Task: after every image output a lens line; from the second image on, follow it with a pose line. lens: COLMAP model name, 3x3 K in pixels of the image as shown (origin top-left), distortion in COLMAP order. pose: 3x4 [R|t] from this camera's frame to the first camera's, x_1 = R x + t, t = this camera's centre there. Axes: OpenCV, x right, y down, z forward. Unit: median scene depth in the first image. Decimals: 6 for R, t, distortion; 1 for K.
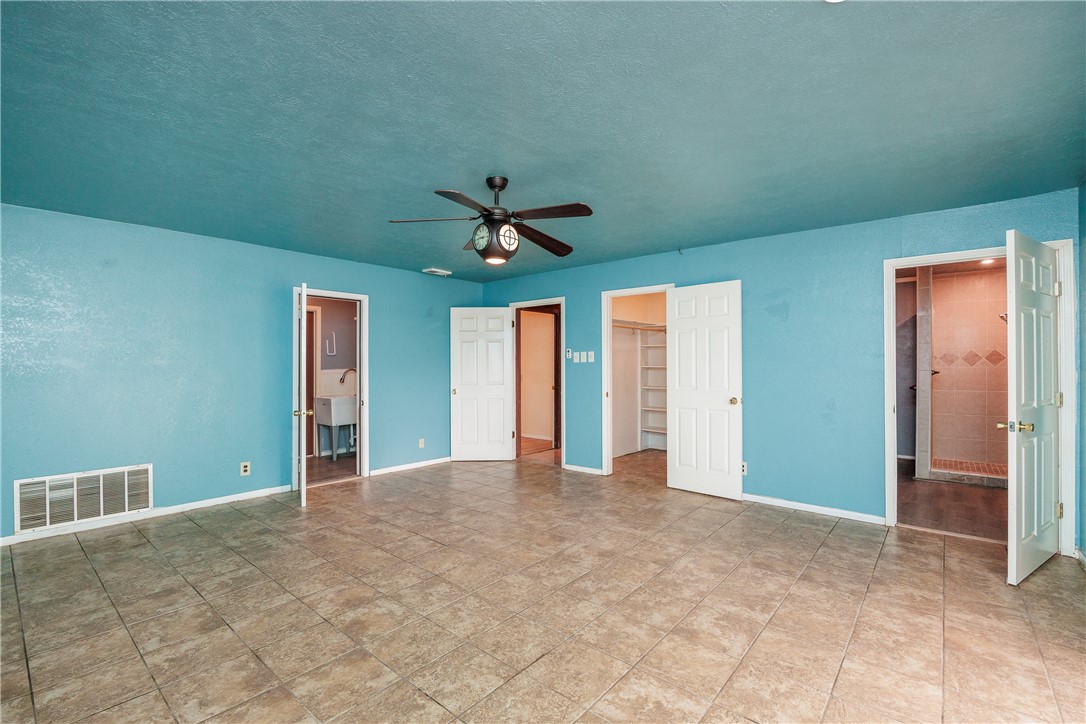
lens RADIAL K [[482.4, 0, 539.7], [0, 482.4, 367.1], [0, 0, 1]] dist [-0.015160, 0.001137]
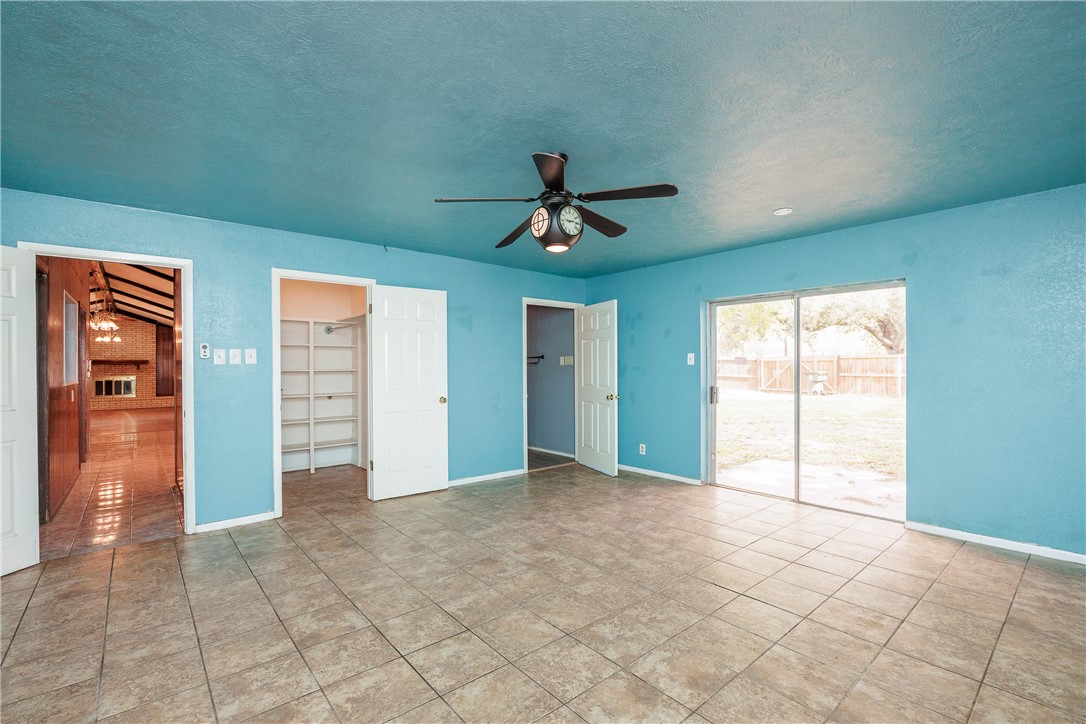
lens RADIAL K [[482.4, 0, 543.8], [0, 482.4, 369.5], [0, 0, 1]] dist [-0.015160, 0.001137]
pose [[0.153944, -0.004873, 0.988068, -0.984721], [0.008446, 0.999958, 0.003615, -0.002400], [-0.988044, 0.007789, 0.153978, 0.906939]]
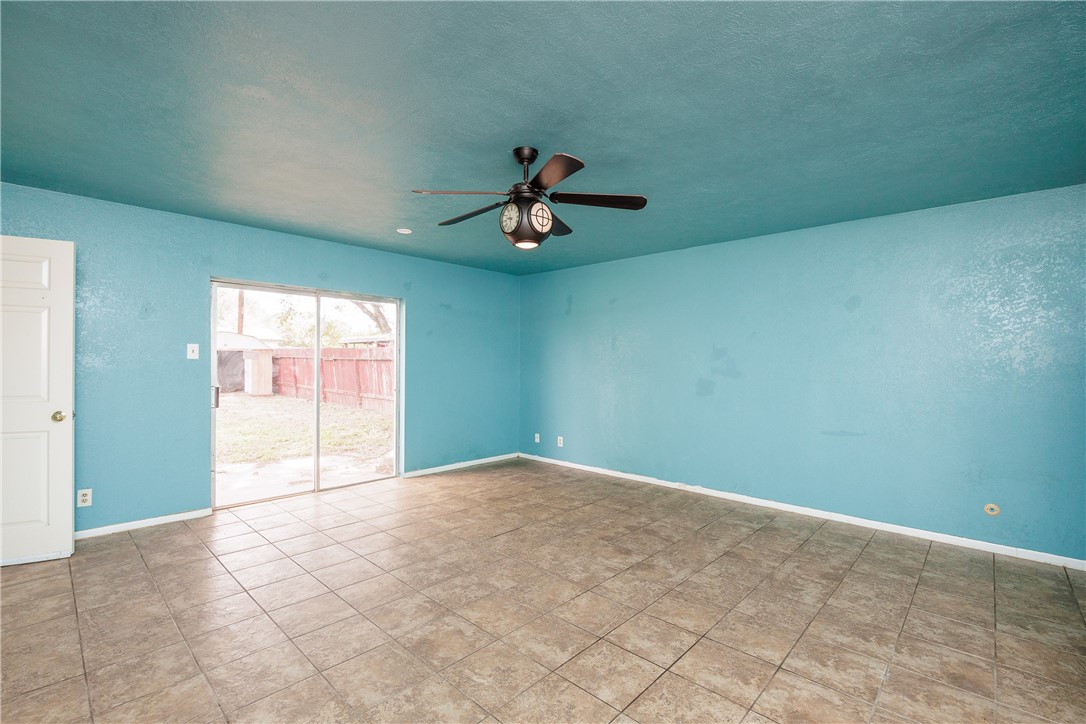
lens RADIAL K [[482.4, 0, 540.5], [0, 482.4, 365.7], [0, 0, 1]] dist [-0.015160, 0.001137]
pose [[-0.998837, -0.006258, 0.047817, -0.162470], [-0.005579, 0.999882, 0.014308, -0.013661], [-0.047901, 0.014024, -0.998754, 1.910828]]
